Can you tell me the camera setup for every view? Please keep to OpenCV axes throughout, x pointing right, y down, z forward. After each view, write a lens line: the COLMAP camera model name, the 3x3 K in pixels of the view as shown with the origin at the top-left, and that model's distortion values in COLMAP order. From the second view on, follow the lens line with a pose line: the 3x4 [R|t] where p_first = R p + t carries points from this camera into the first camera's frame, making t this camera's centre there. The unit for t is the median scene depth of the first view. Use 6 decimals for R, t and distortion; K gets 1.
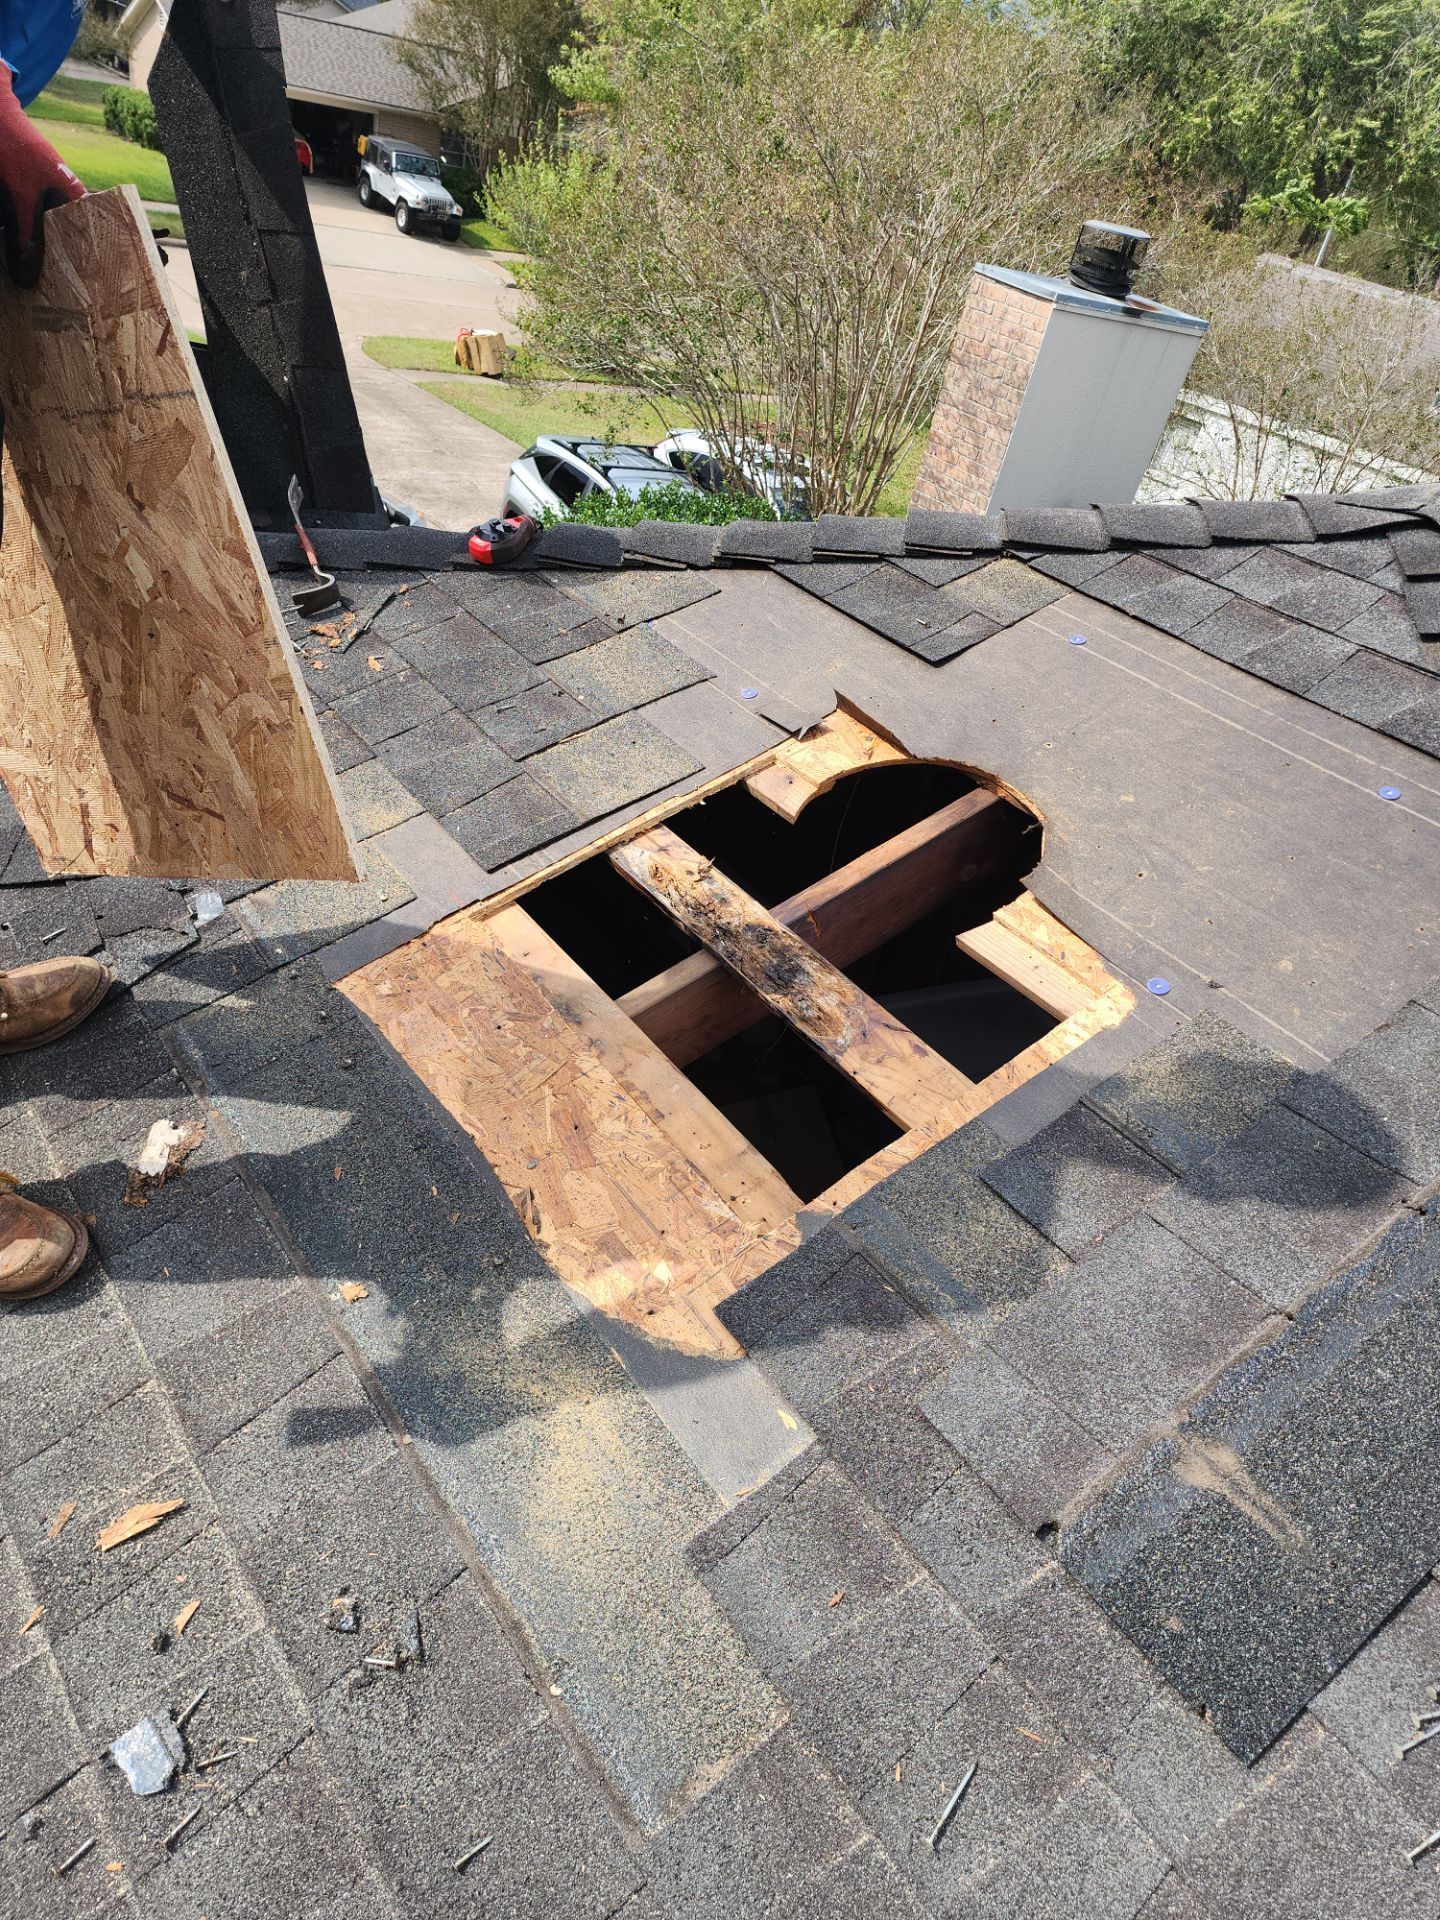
lens RADIAL K [[1337.7, 0, 723.4], [0, 1337.7, 932.0], [0, 0, 1]] dist [0.169684, -0.161075]
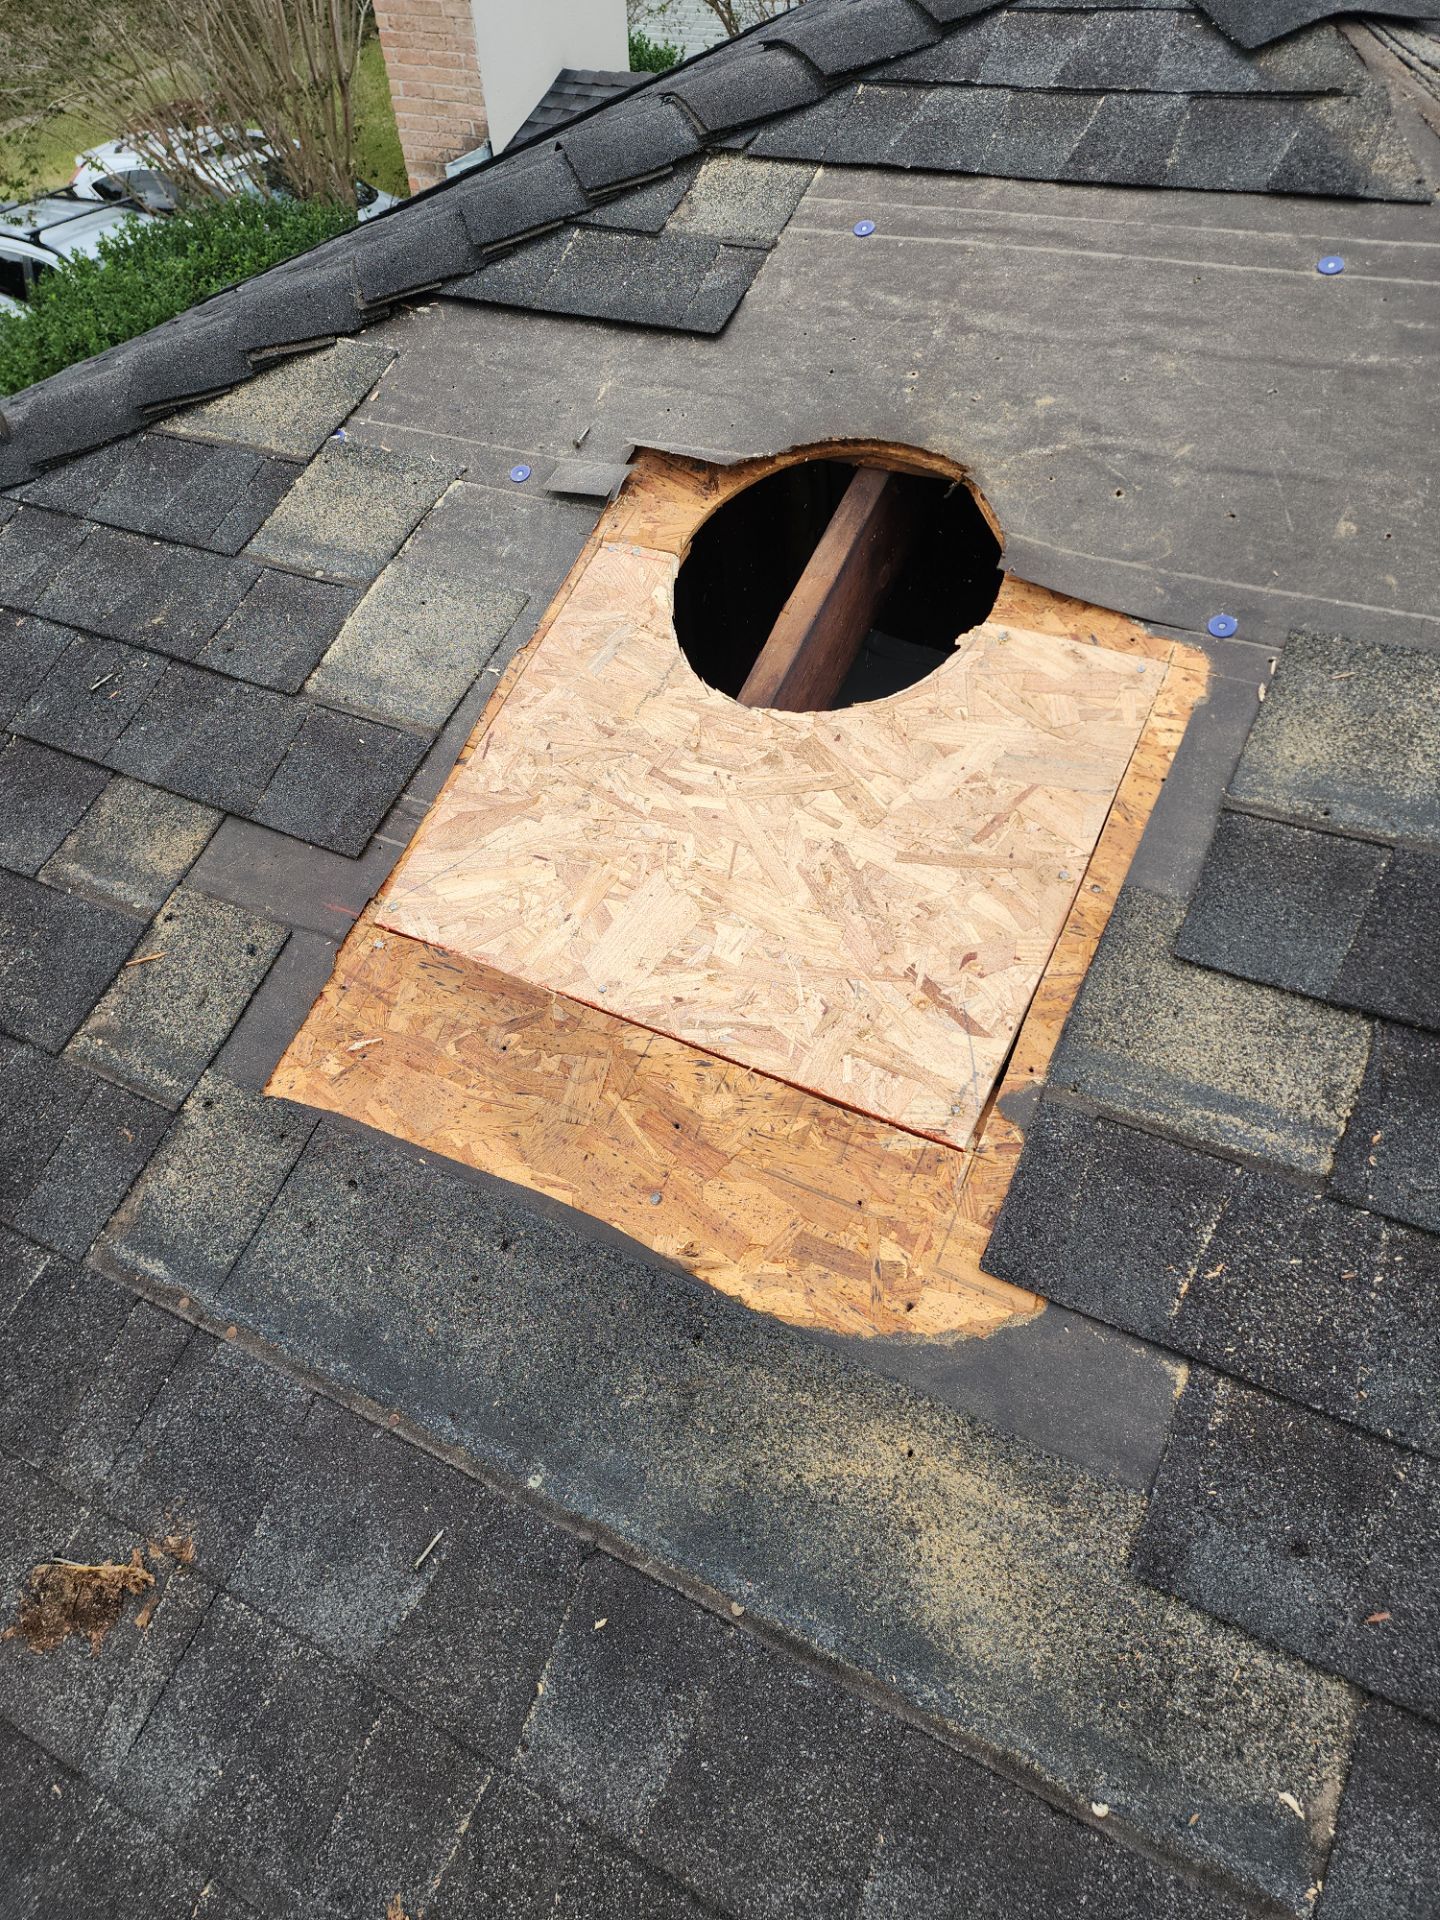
lens RADIAL K [[1337.7, 0, 723.4], [0, 1337.7, 932.0], [0, 0, 1]] dist [0.169684, -0.161075]
pose [[0.879042, -0.463469, 0.111723, -0.083026], [0.425453, 0.868364, 0.254822, -0.097486], [-0.215118, -0.176466, 0.960512, 0.179383]]
